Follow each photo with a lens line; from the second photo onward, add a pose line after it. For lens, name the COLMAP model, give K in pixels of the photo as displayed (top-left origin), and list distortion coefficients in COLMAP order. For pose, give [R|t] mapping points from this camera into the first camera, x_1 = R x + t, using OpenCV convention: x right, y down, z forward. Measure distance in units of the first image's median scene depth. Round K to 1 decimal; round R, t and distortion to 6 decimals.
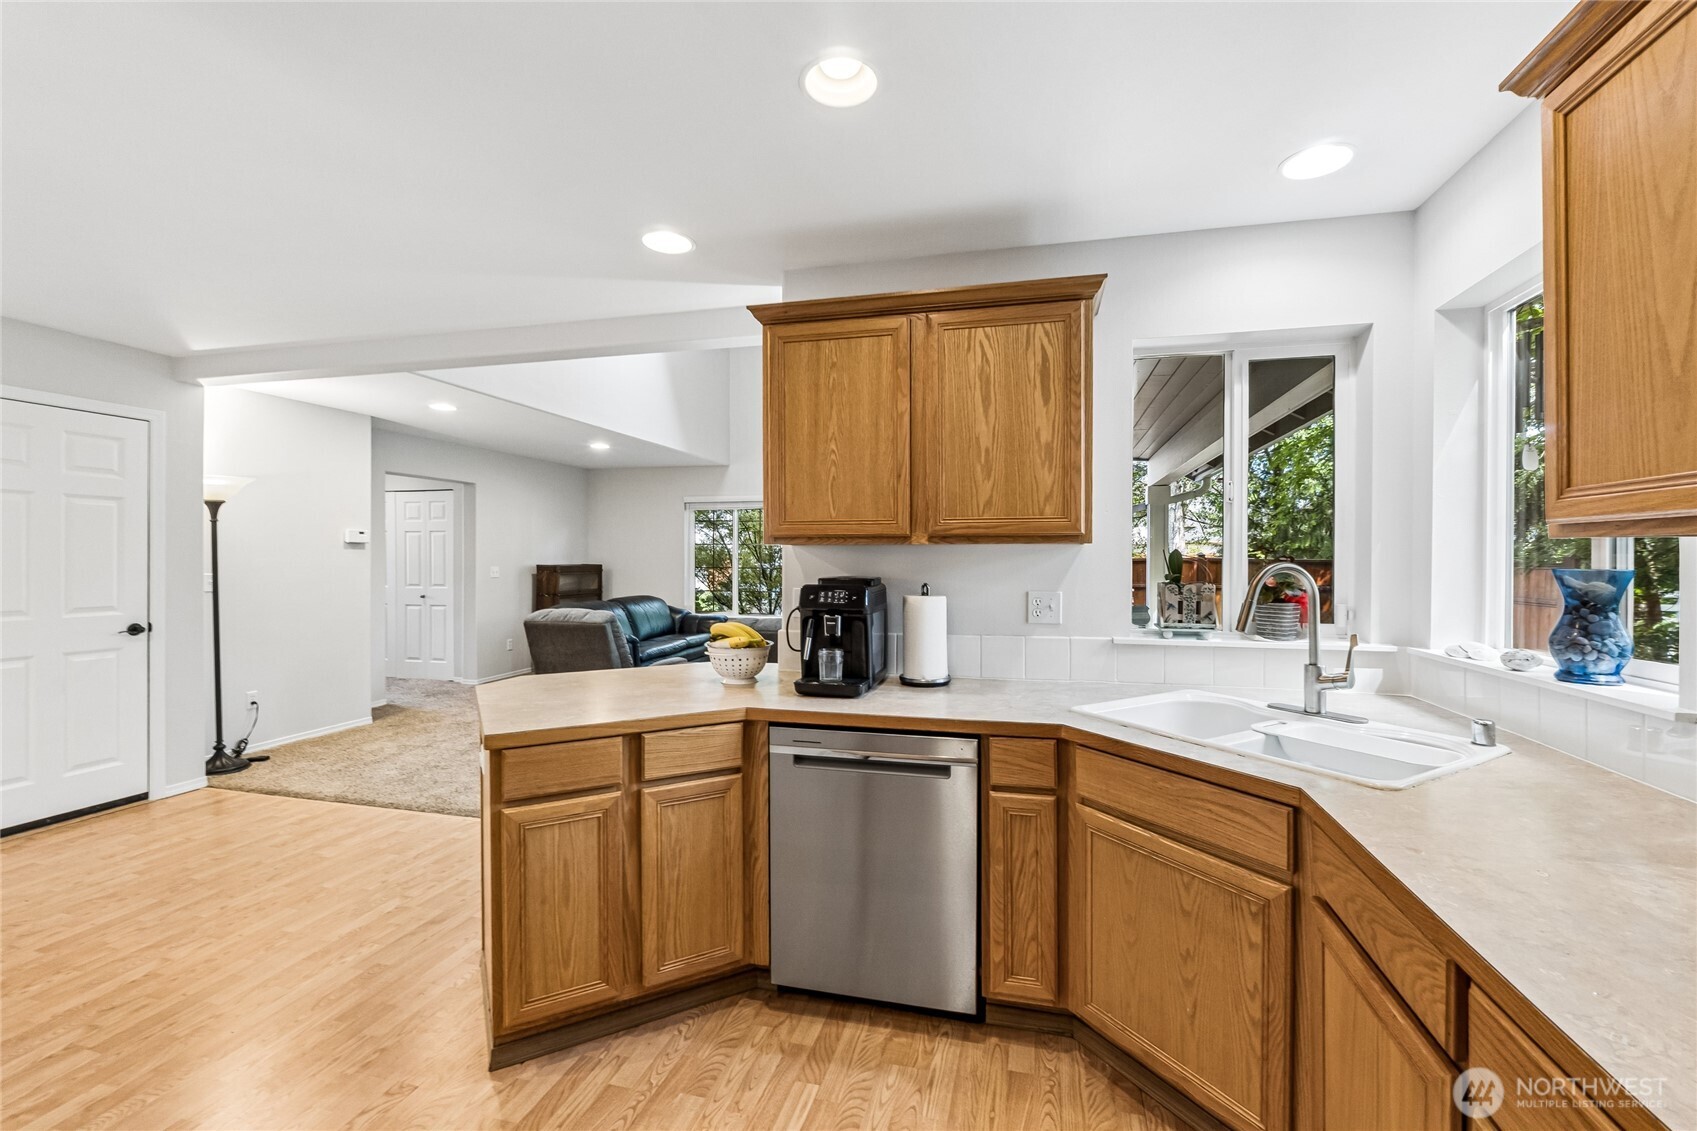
lens RADIAL K [[708.5, 0, 863.4], [0, 708.5, 556.3], [0, 0, 1]] dist [-0.000618, -0.000231]
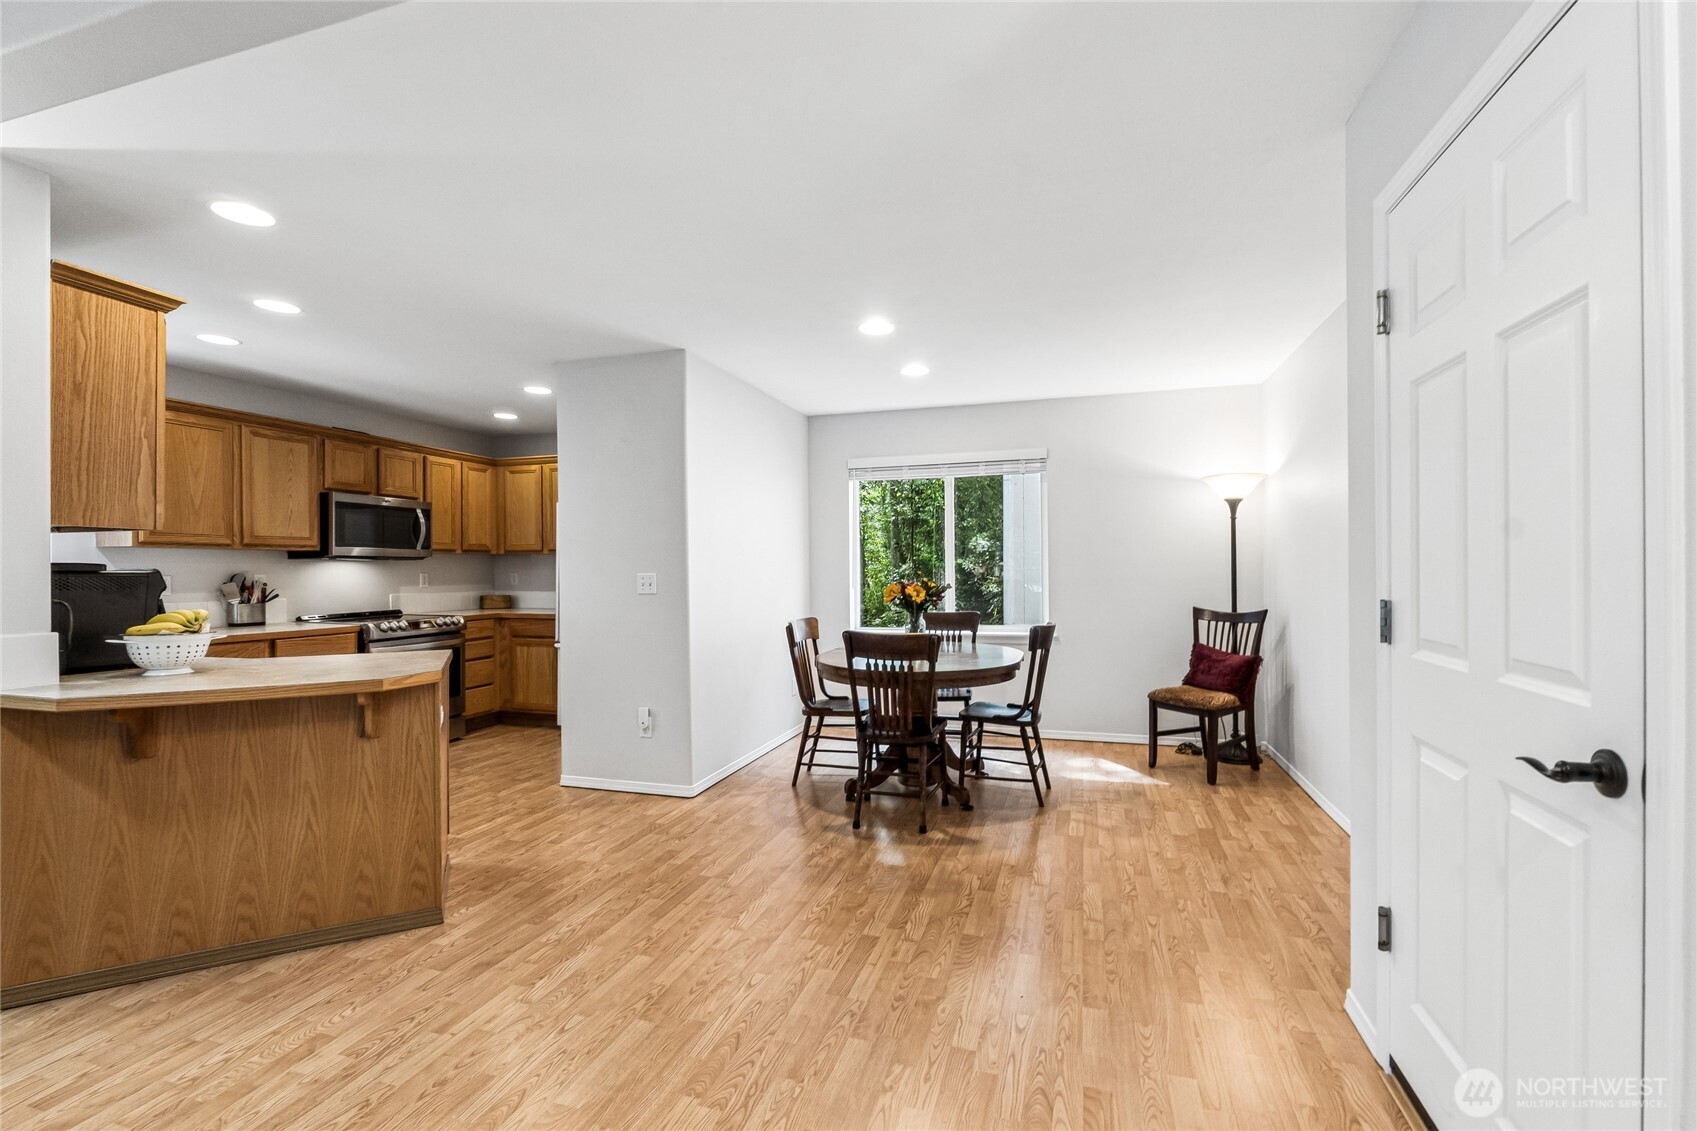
lens RADIAL K [[723.4, 0, 875.0], [0, 723.4, 568.4], [0, 0, 1]] dist [-0.003033, -0.000412]
pose [[-0.999097, 0.003372, 0.042348, -0.666338], [0.003396, 0.999994, 0.000497, 0.021834], [-0.042346, 0.000640, -0.999103, 1.107082]]
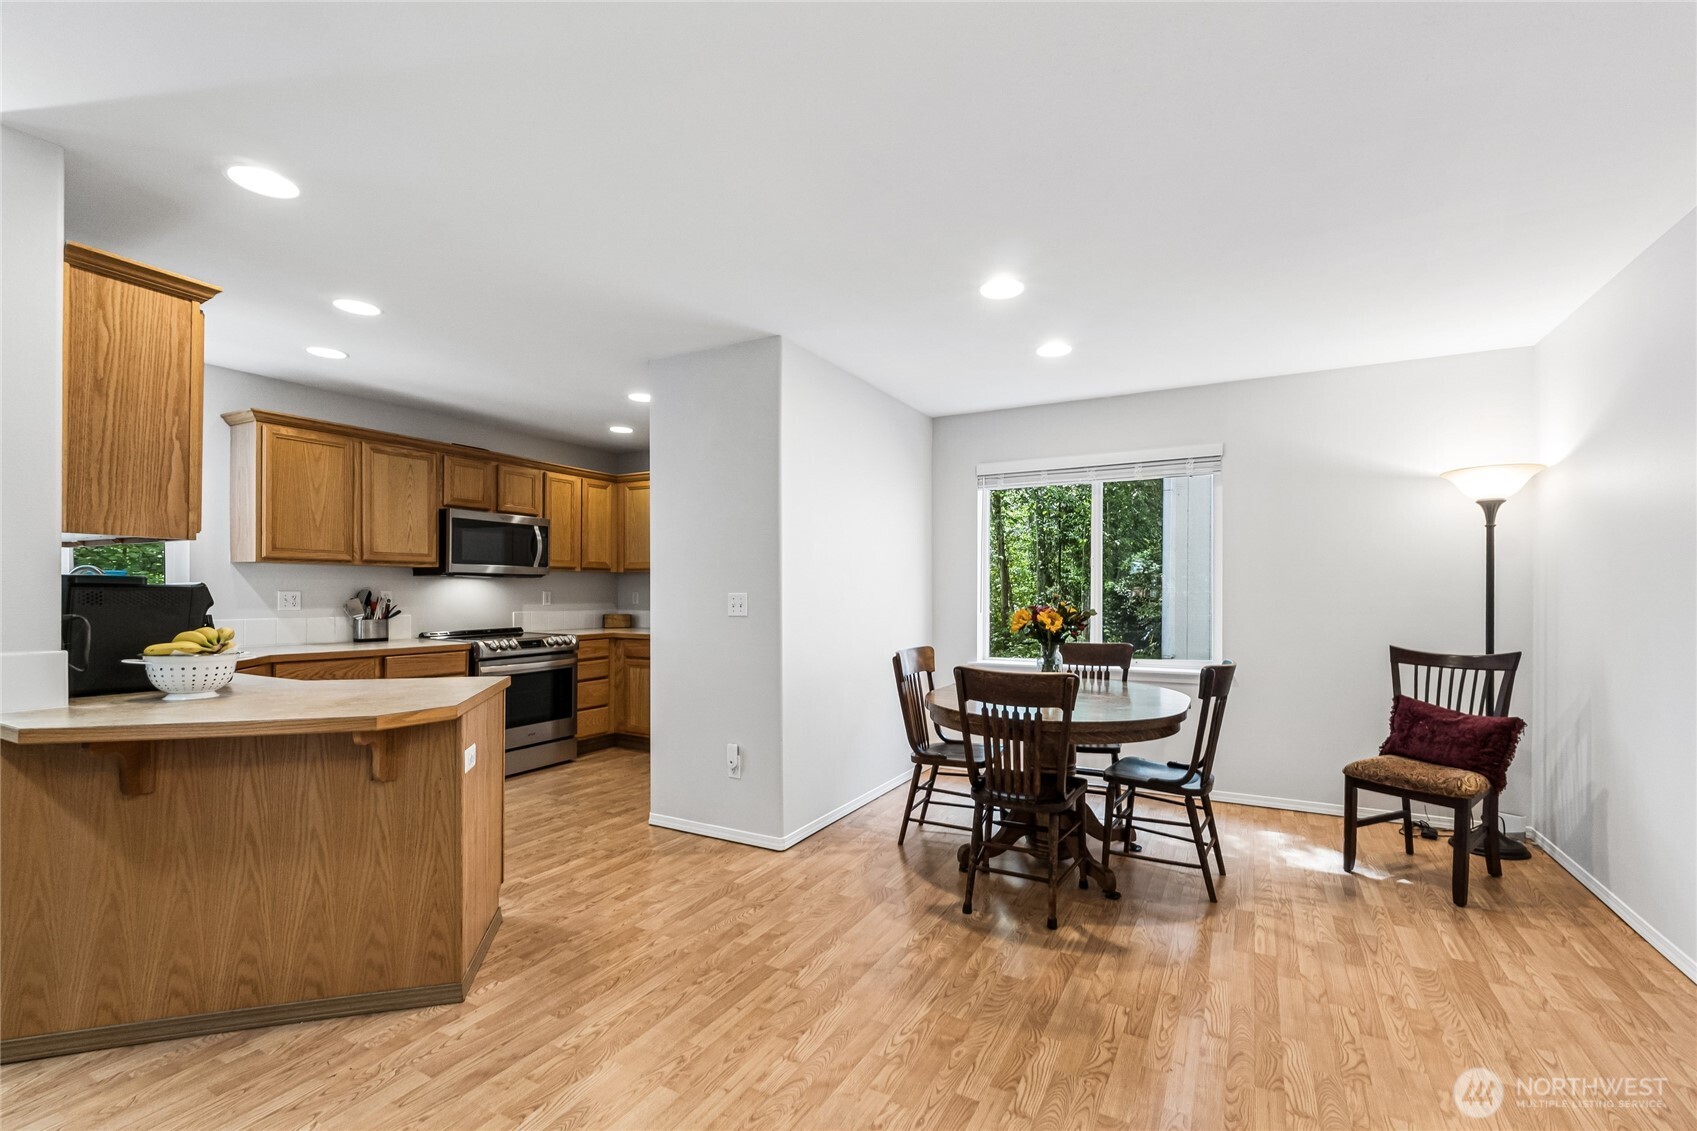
lens RADIAL K [[720.9, 0, 878.5], [0, 720.9, 594.1], [0, 0, 1]] dist [-0.004930, -0.000651]
pose [[-0.971231, -0.006506, 0.238051, -0.684332], [-0.005411, 0.999972, 0.005252, 0.023656], [-0.238078, 0.003813, -0.971238, 0.948584]]
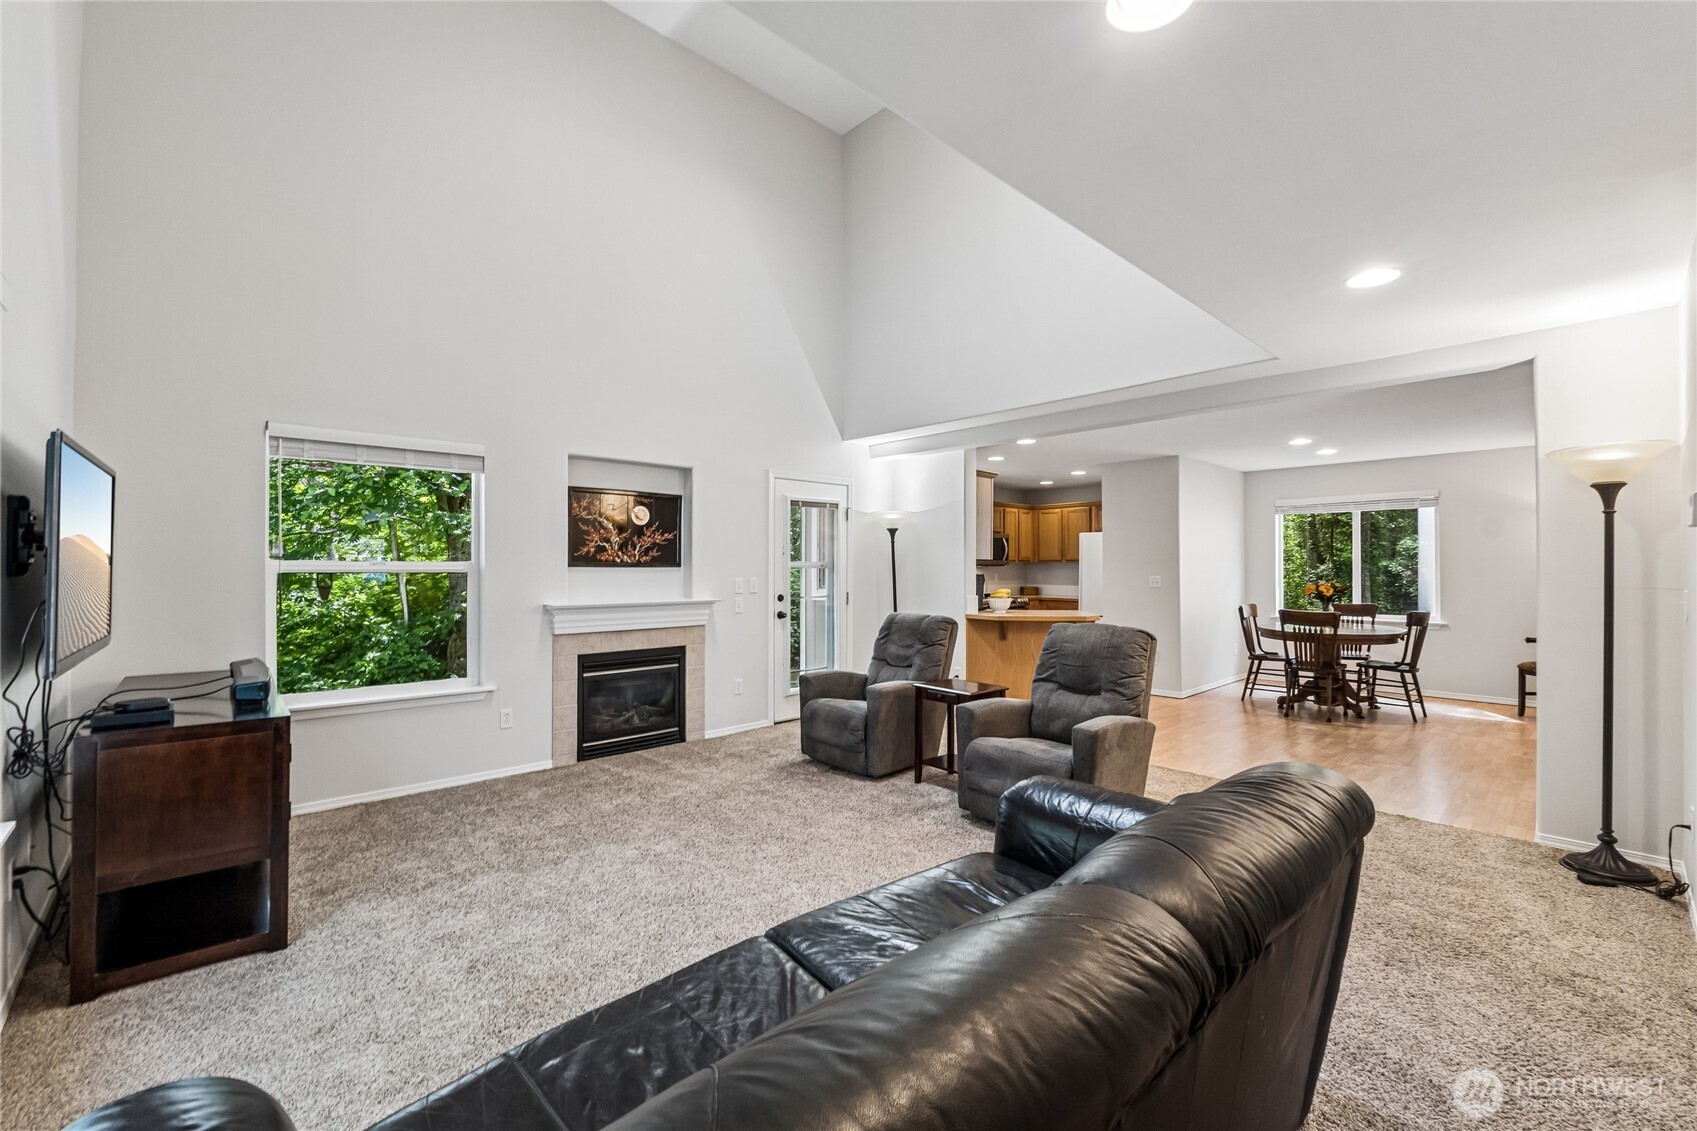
lens RADIAL K [[704.1, 0, 874.2], [0, 704.1, 561.5], [0, 0, 1]] dist [-0.010865, 0.000039]
pose [[-0.840748, 0.001022, 0.541426, -0.678415], [-0.002118, 0.999984, -0.005177, 0.002421], [-0.541423, -0.005500, -0.840732, 1.958879]]
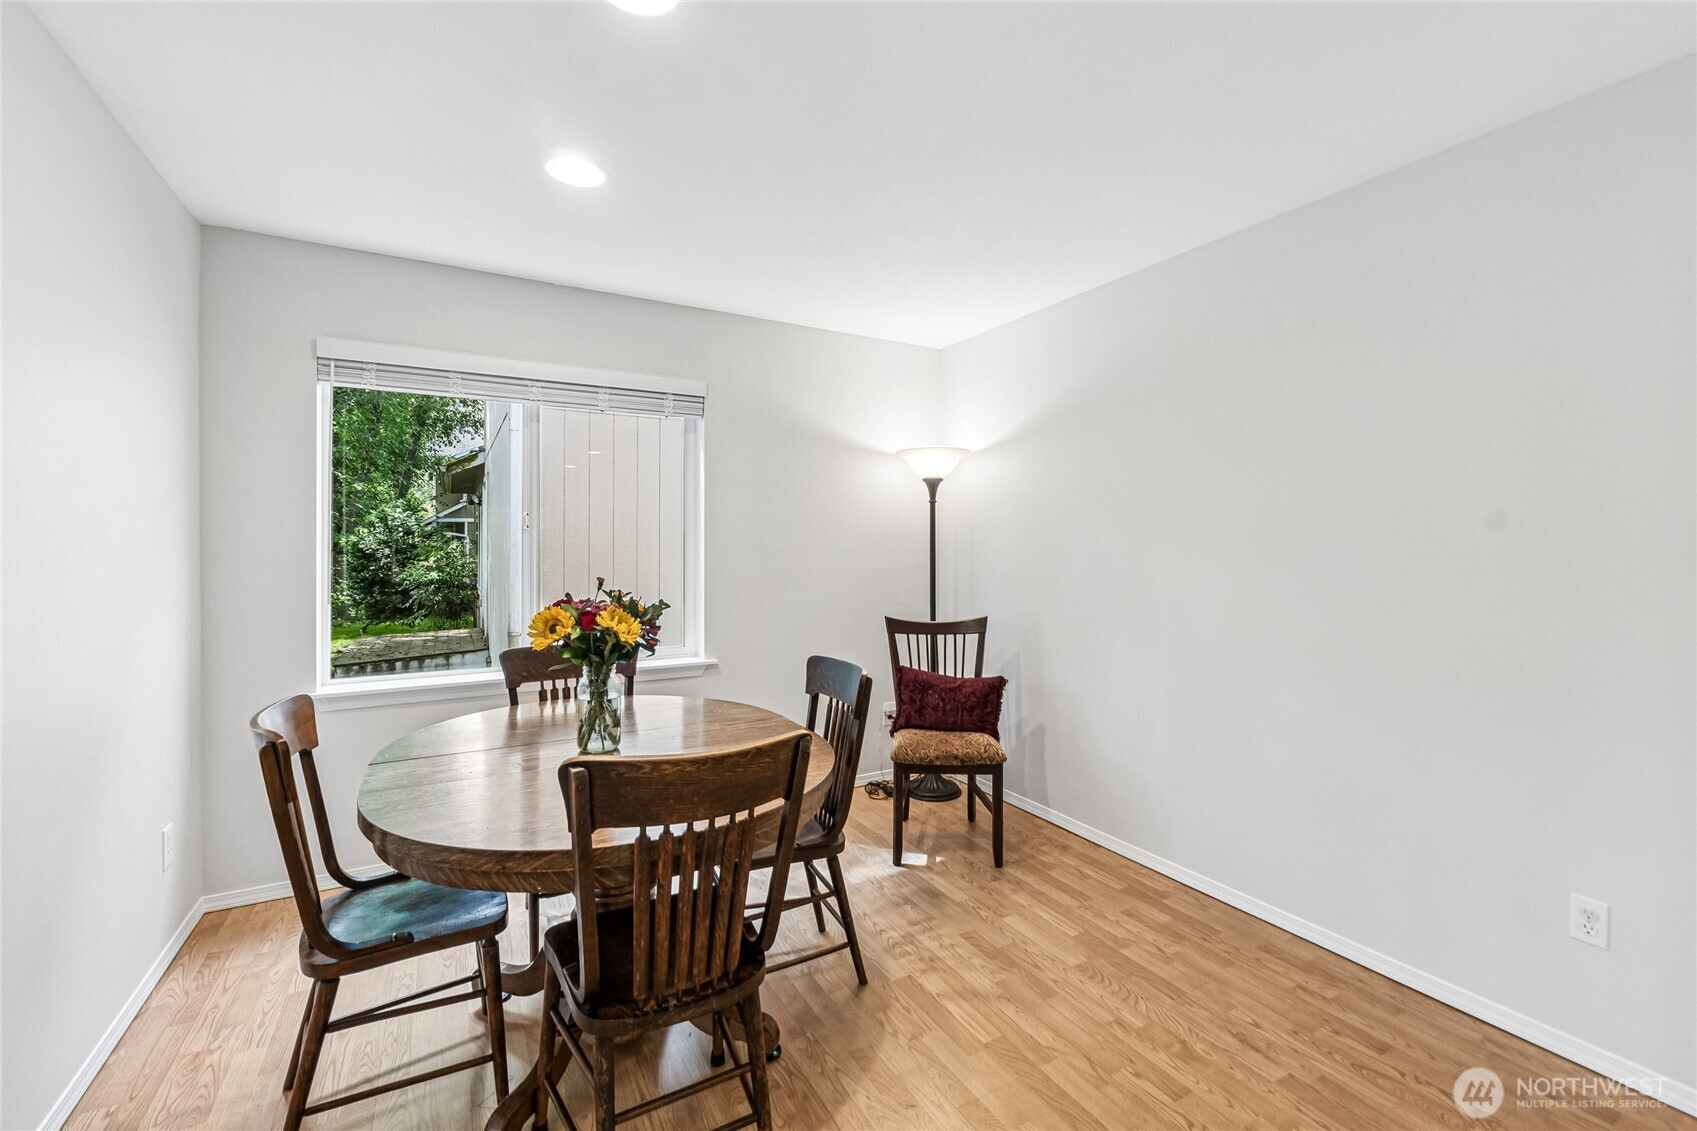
lens RADIAL K [[707.8, 0, 852.9], [0, 707.8, 544.9], [0, 0, 1]] dist [-0.001356, -0.000125]
pose [[-0.724263, -0.005565, -0.689501, -0.482163], [-0.005891, 0.999981, -0.001883, 0.004610], [0.689499, 0.002698, -0.724282, 0.584691]]
